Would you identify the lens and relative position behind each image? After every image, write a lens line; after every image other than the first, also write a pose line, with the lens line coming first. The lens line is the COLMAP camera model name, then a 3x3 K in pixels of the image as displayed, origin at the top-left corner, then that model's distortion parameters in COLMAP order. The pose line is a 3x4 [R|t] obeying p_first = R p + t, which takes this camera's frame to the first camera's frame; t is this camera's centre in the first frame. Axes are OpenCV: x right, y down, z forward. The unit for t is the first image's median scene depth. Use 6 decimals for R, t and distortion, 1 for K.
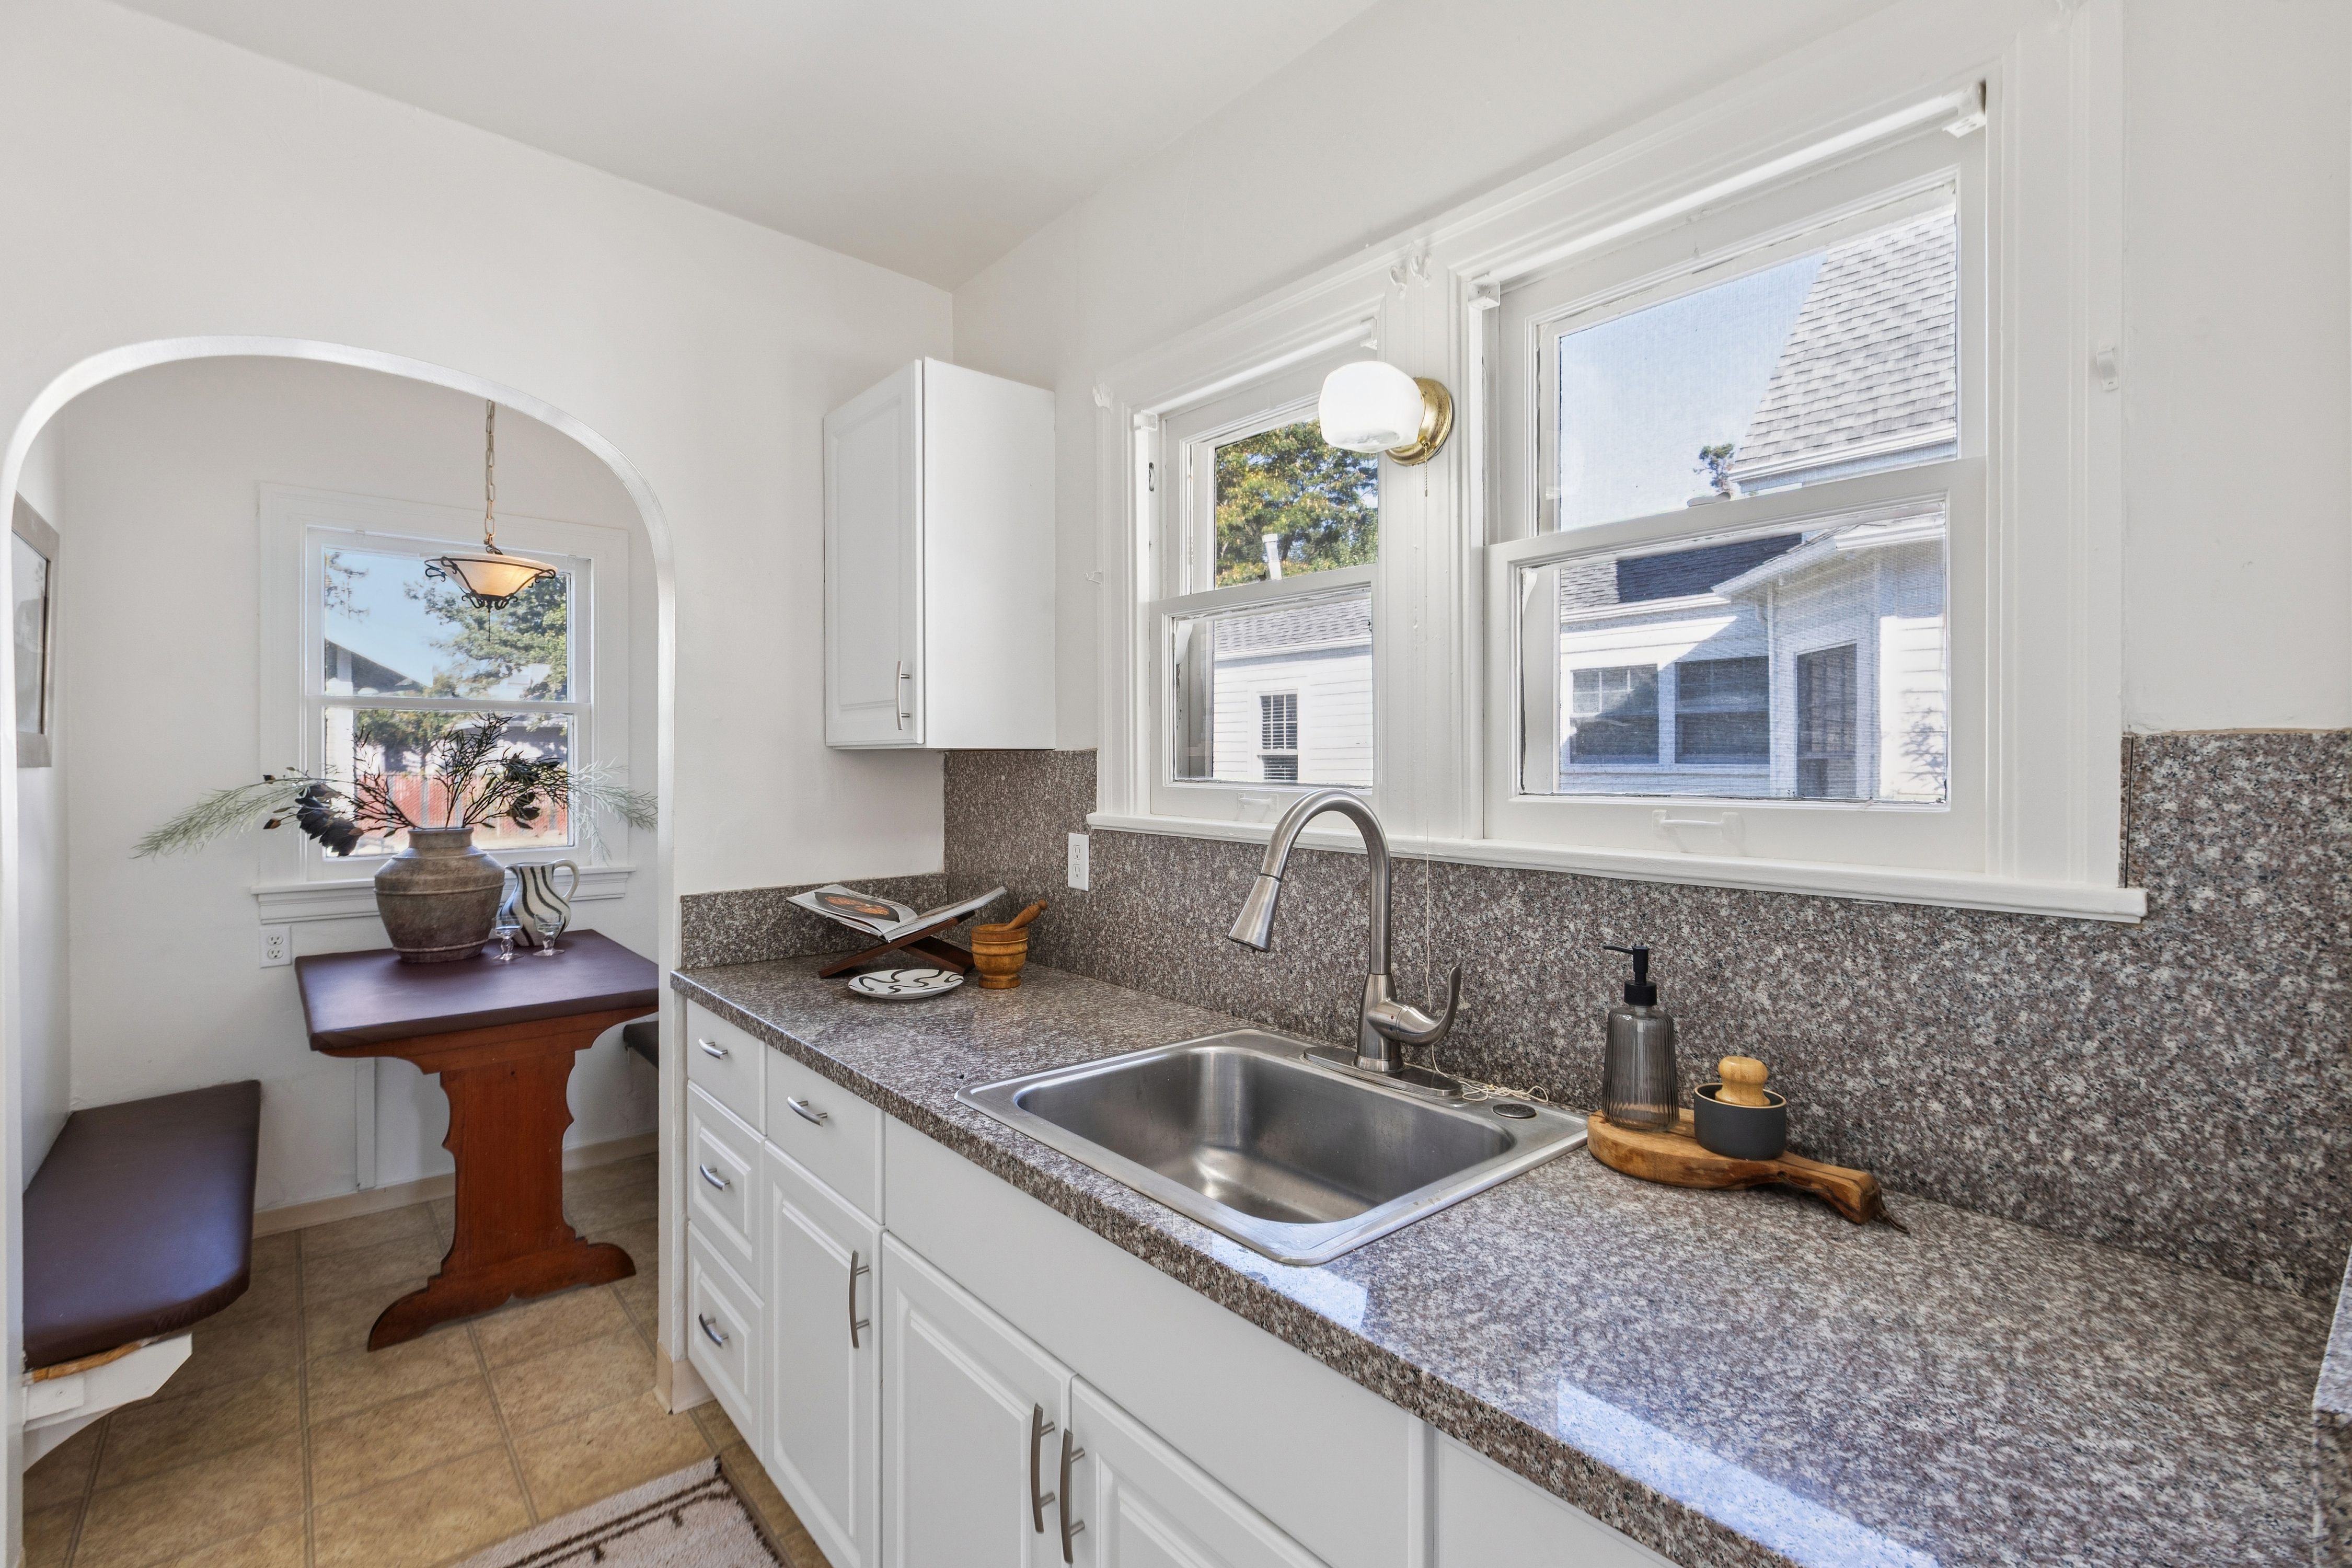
lens RADIAL K [[1052.0, 0, 1172.3], [0, 1052.0, 768.2], [0, 0, 1]] dist [-0.000619, 0.000105]
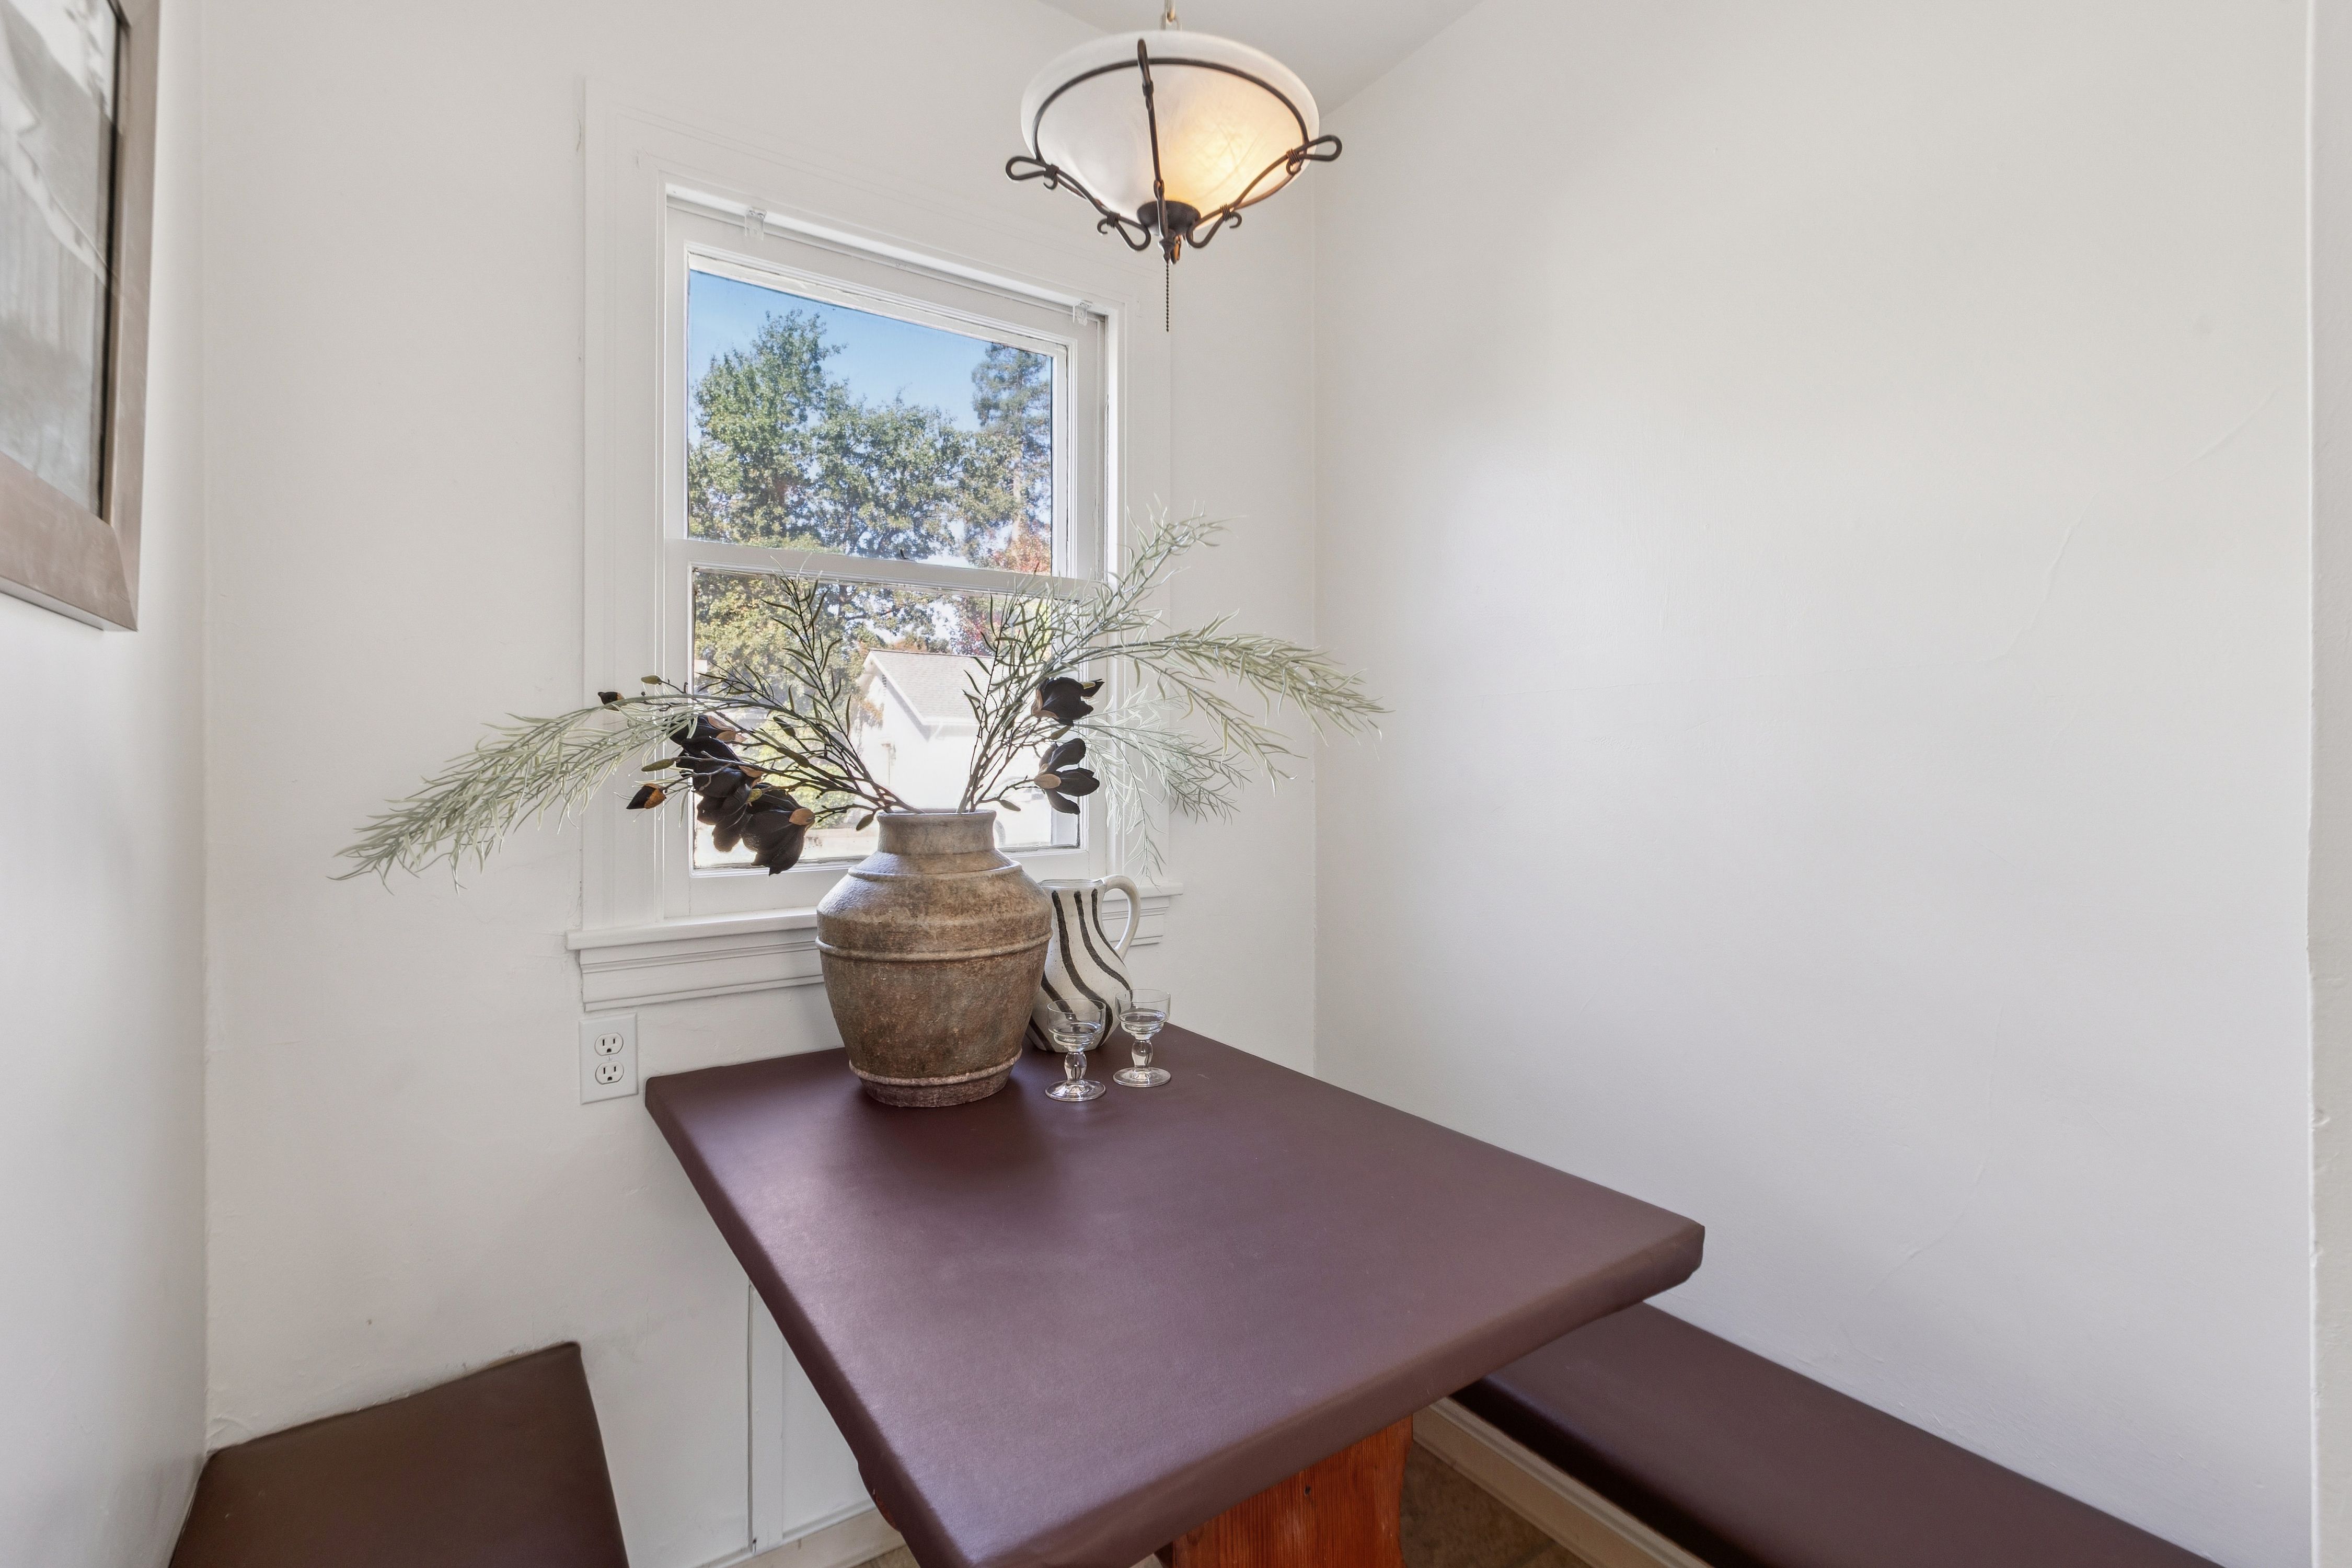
lens RADIAL K [[1052.0, 0, 1176.6], [0, 1052.0, 761.0], [0, 0, 1]] dist [-0.000619, 0.000105]
pose [[0.994970, 0.000103, -0.100173, -0.604825], [-0.000317, 0.999998, -0.002122, 0.039806], [0.100172, 0.002143, 0.994968, 0.606944]]
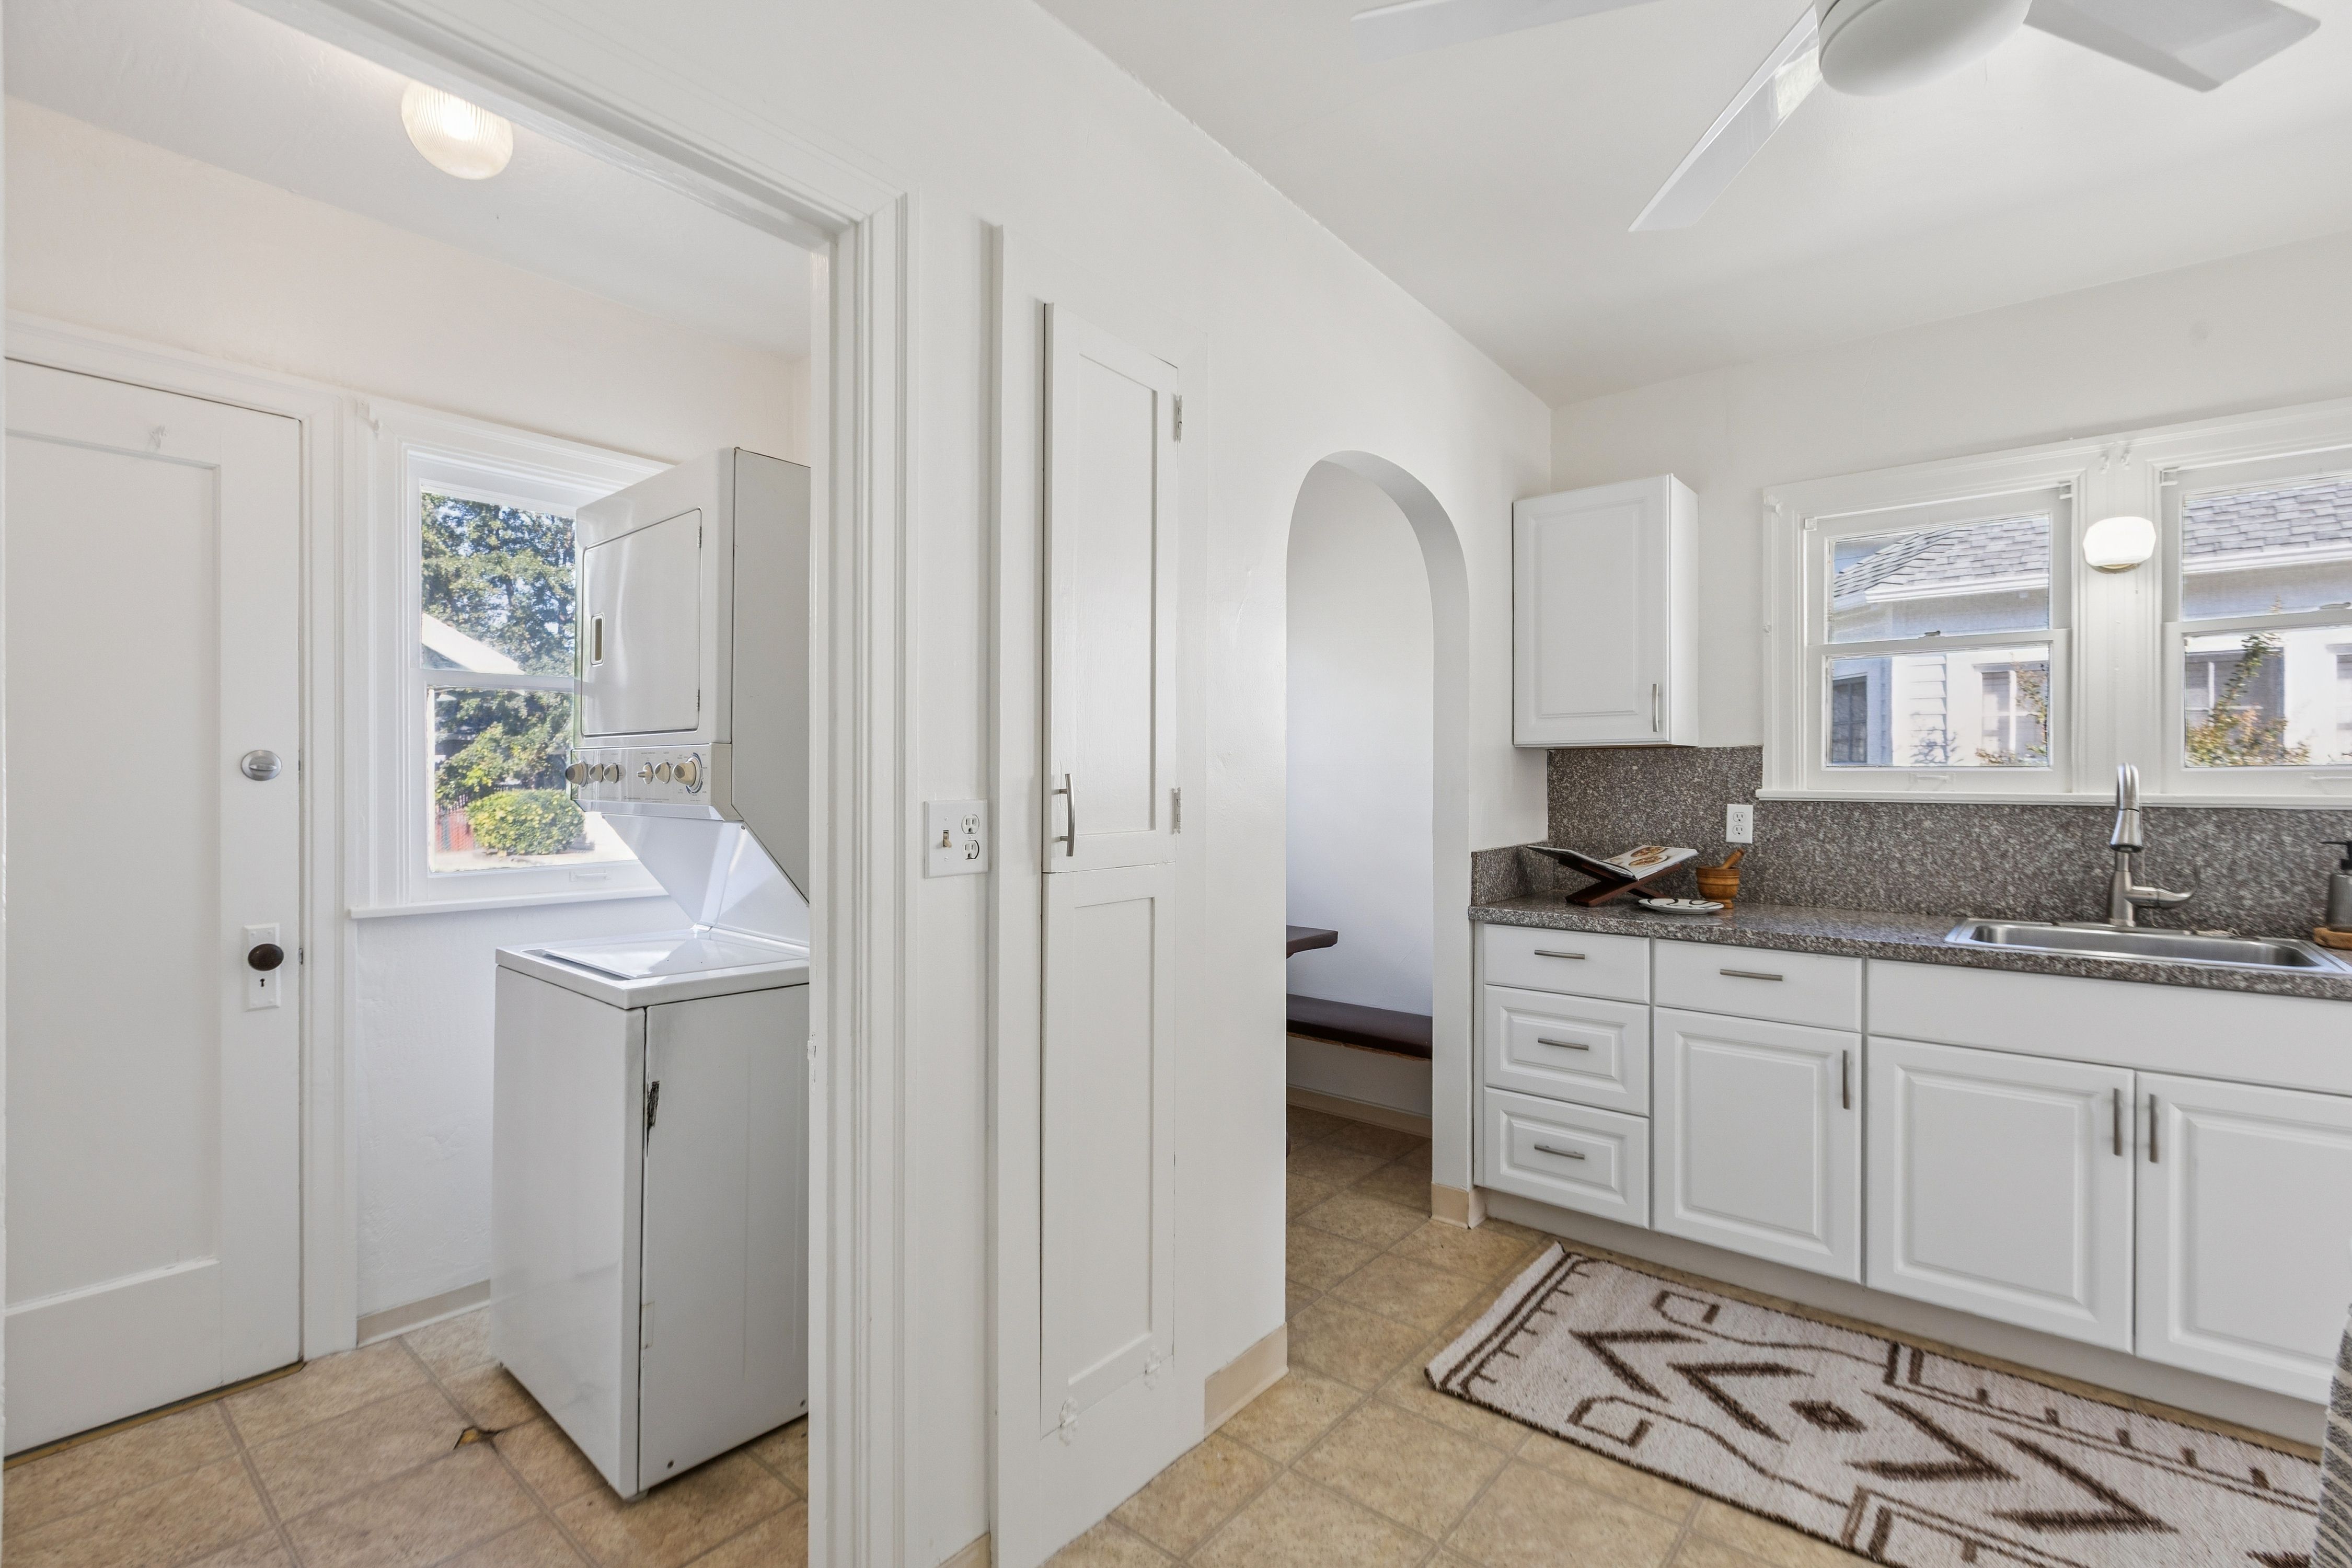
lens RADIAL K [[1052.0, 0, 1163.3], [0, 1052.0, 791.3], [0, 0, 1]] dist [-0.000619, 0.000105]
pose [[0.984395, -0.003775, 0.175931, -0.866965], [0.003028, 0.999985, 0.004514, 0.027094], [-0.175946, -0.003911, 0.984392, -0.218776]]
